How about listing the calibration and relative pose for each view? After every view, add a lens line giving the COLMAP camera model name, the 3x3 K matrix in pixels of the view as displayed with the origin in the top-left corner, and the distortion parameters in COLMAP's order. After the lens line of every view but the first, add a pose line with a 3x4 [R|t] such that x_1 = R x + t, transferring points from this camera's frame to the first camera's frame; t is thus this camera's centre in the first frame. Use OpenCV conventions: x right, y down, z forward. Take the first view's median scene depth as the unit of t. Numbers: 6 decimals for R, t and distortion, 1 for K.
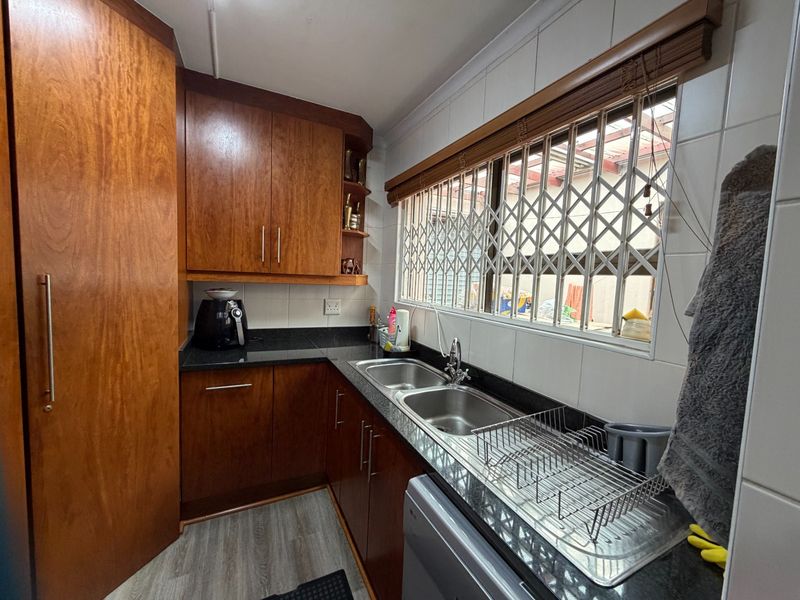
lens RADIAL K [[319.0, 0, 398.2], [0, 319.0, 299.0], [0, 0, 1]] dist [-0.000073, 0.000406]
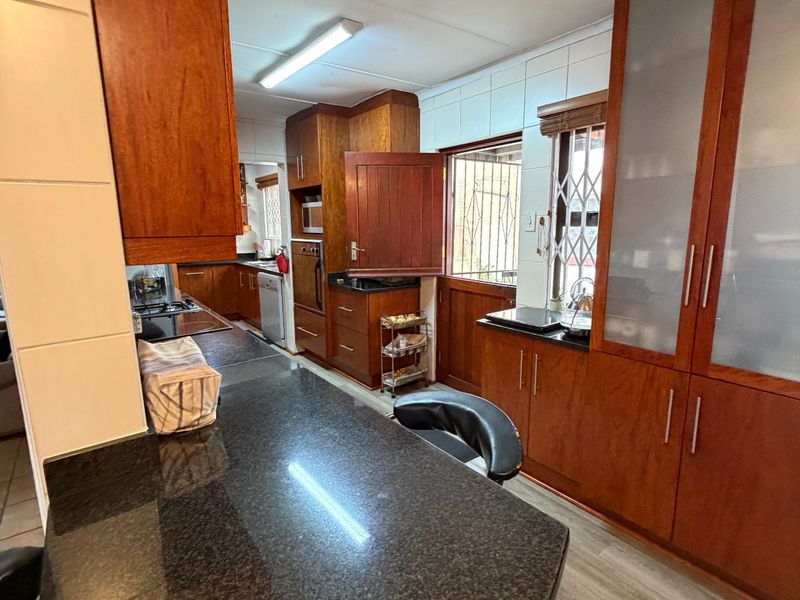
lens RADIAL K [[417.6, 0, 399.1], [0, 417.6, 296.3], [0, 0, 1]] dist [-0.004752, -0.000819]
pose [[0.980349, -0.082509, 0.179185, 0.413952], [0.063845, 0.992148, 0.107549, 0.188802], [-0.186652, -0.093995, 0.977919, -2.361212]]
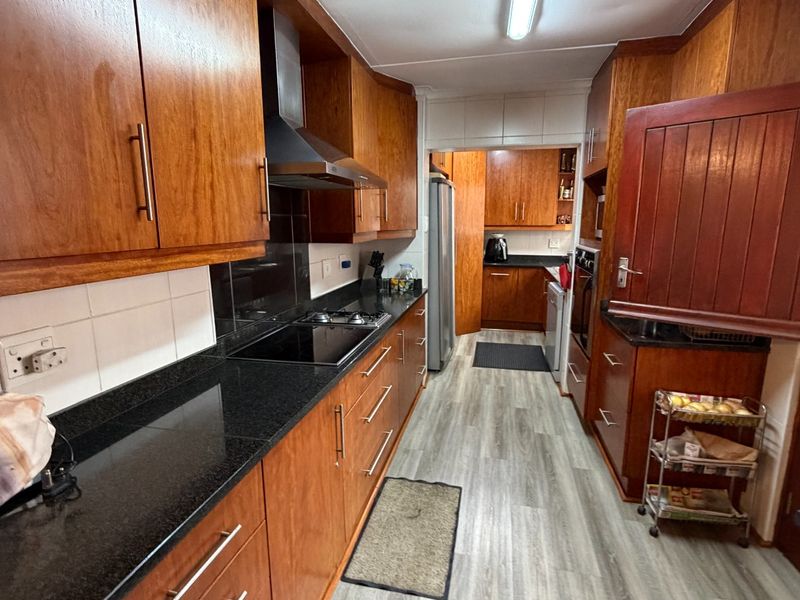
lens RADIAL K [[417.6, 0, 400.0], [0, 417.6, 297.4], [0, 0, 1]] dist [-0.004752, -0.000819]
pose [[0.773245, 0.069615, -0.630274, 0.812153], [-0.009320, 0.995096, 0.098476, 0.137321], [0.634039, -0.070272, 0.770102, -1.761490]]
